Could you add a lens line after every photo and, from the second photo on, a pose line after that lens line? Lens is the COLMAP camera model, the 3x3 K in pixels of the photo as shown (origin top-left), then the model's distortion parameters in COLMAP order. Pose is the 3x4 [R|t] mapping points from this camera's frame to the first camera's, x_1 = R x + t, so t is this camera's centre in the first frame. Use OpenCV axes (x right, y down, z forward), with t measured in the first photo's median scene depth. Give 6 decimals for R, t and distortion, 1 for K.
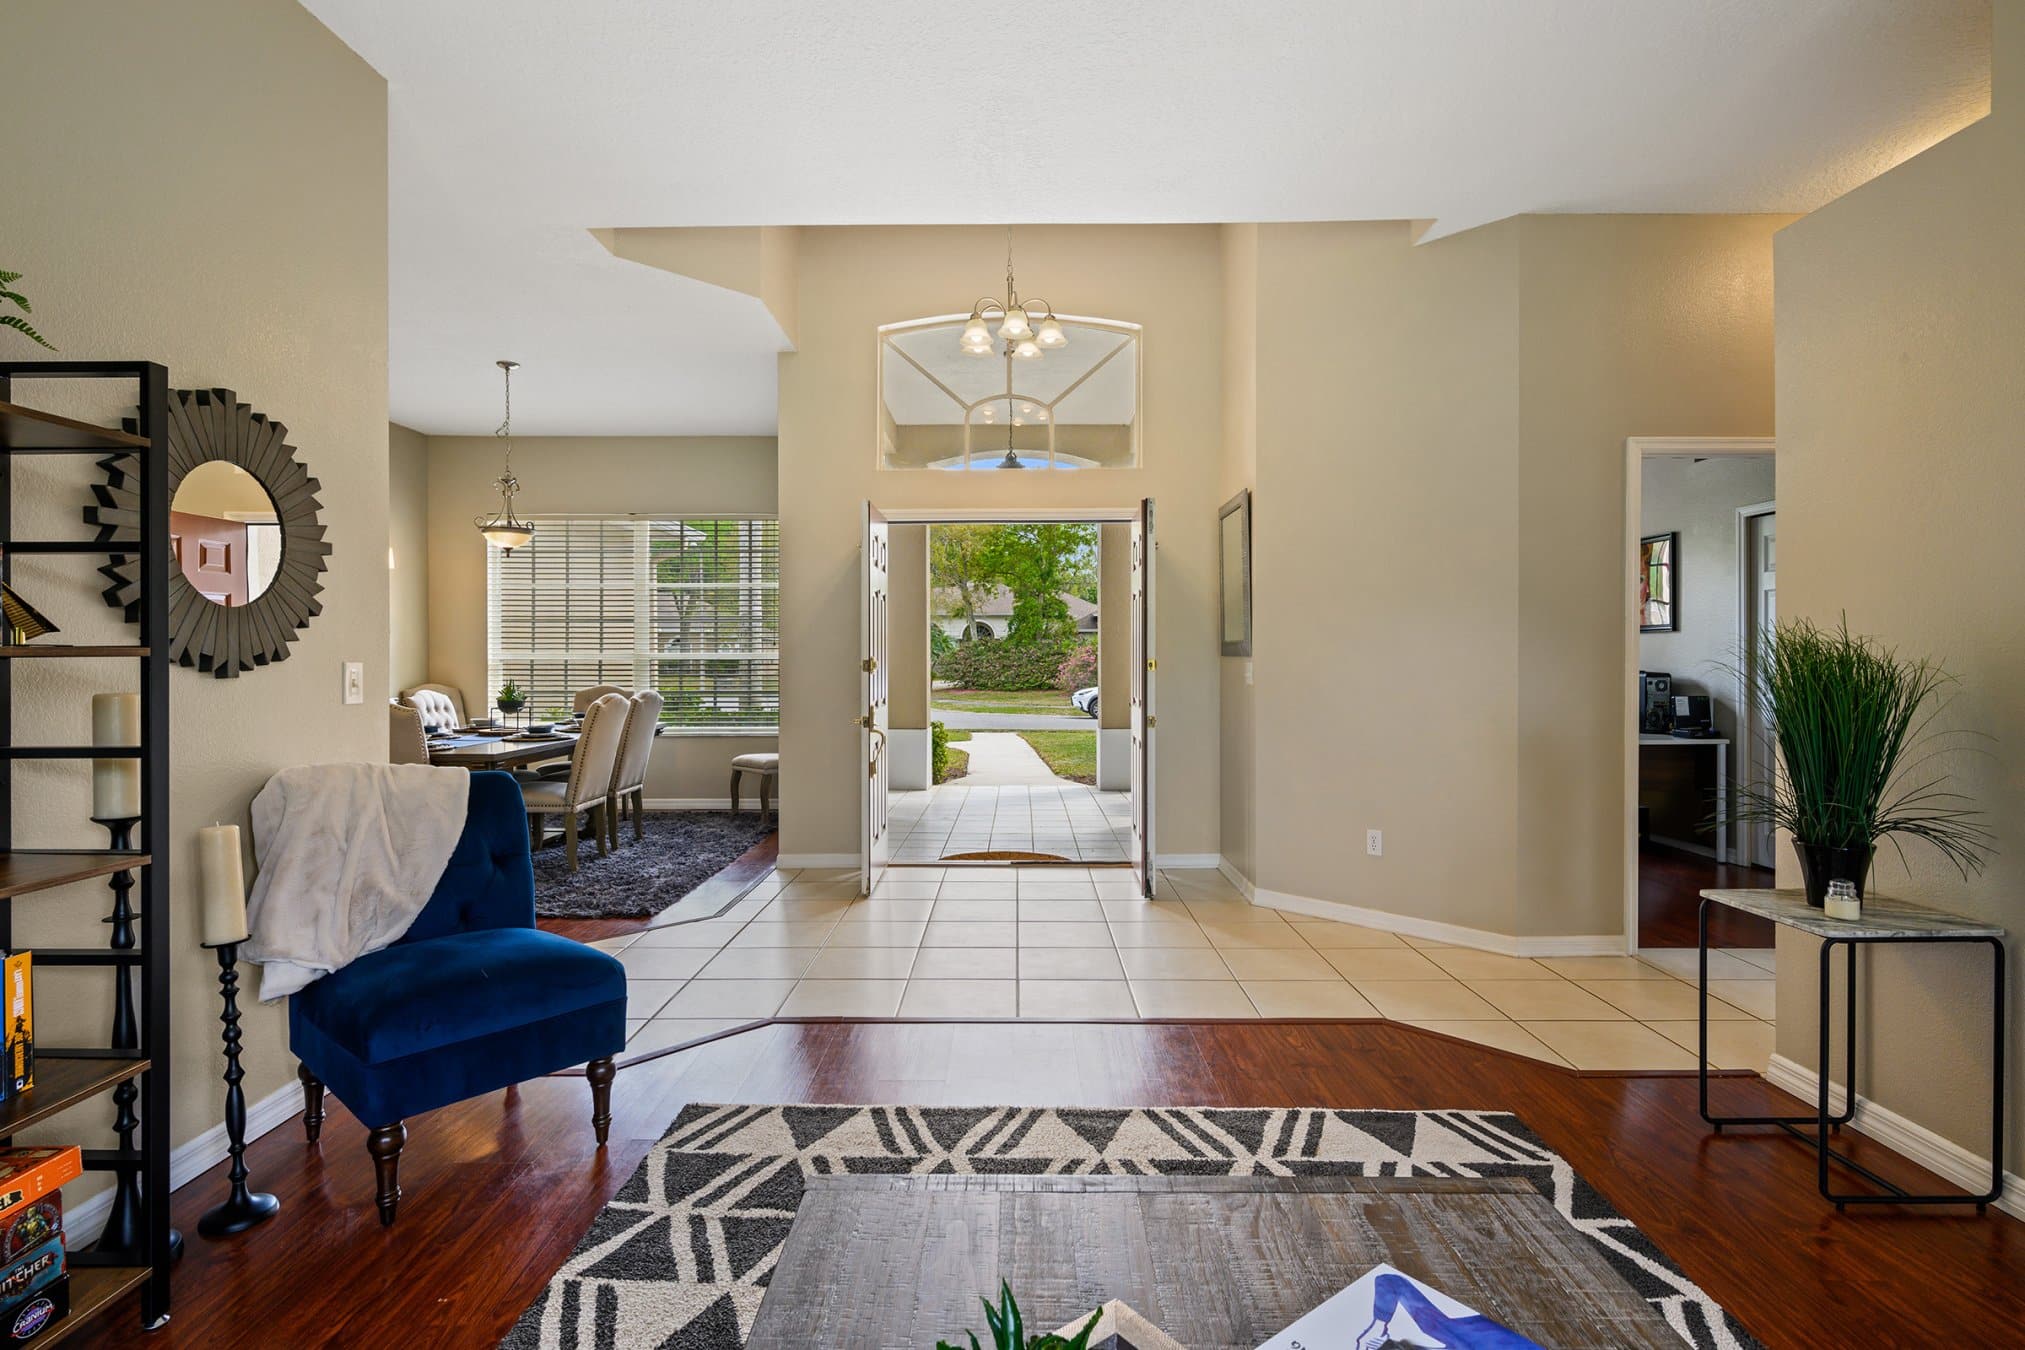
lens RADIAL K [[1018.2, 0, 1012.0], [0, 1018.2, 669.0], [0, 0, 1]] dist [-0.003394, 0.000604]
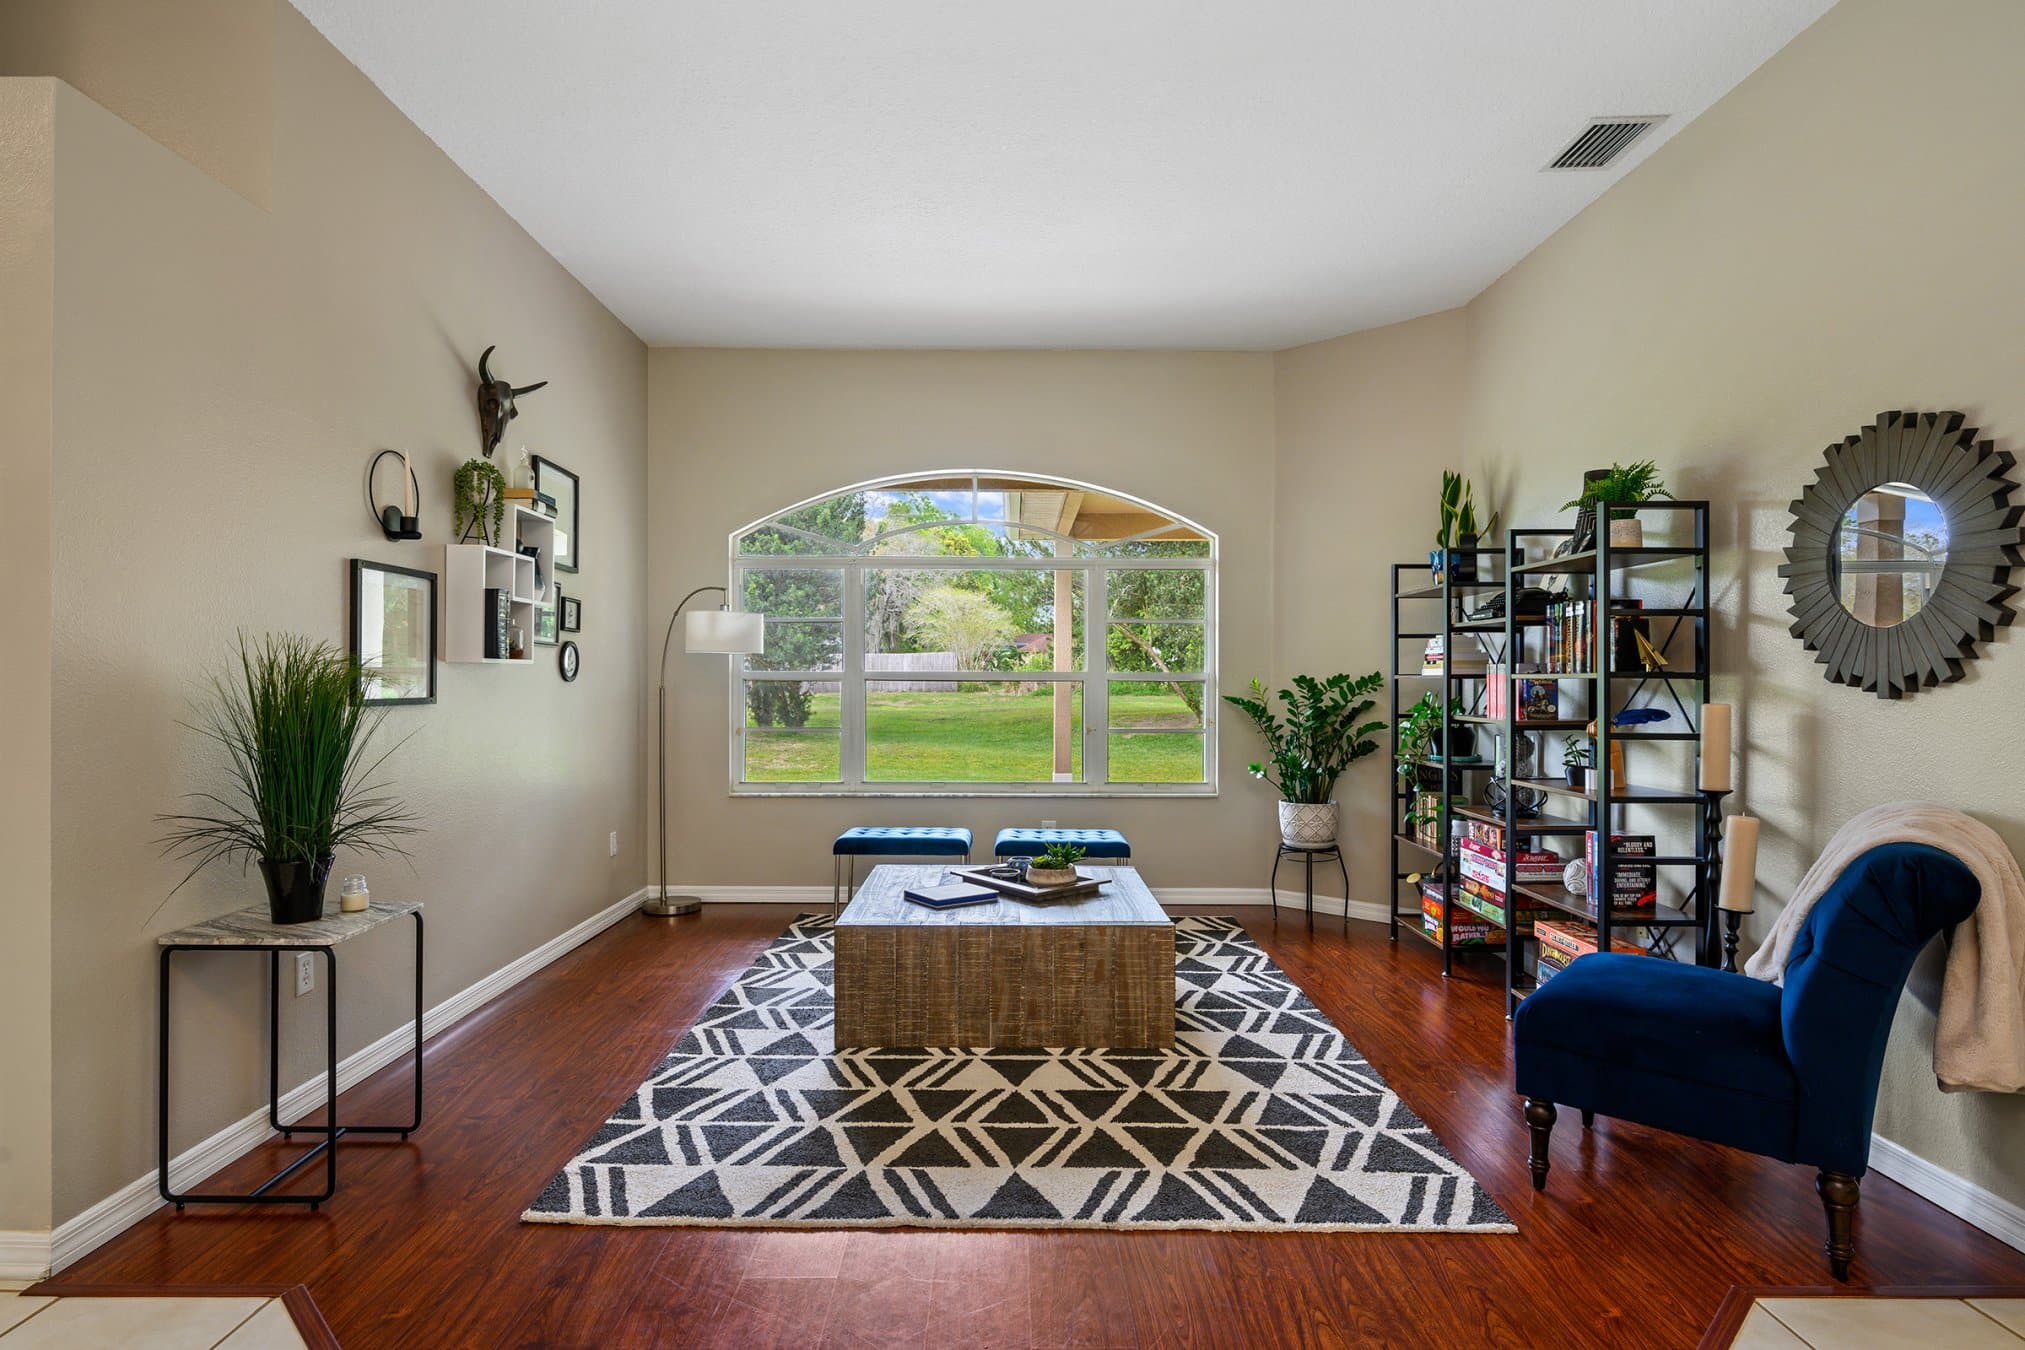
lens RADIAL K [[1049.3, 0, 1010.2], [0, 1049.3, 673.9], [0, 0, 1]] dist [0.000334, 0.000045]
pose [[-0.999994, -0.002853, -0.001886, 0.096565], [-0.002866, 0.999972, 0.006857, -0.022023], [0.001866, 0.006862, -0.999975, 2.042639]]
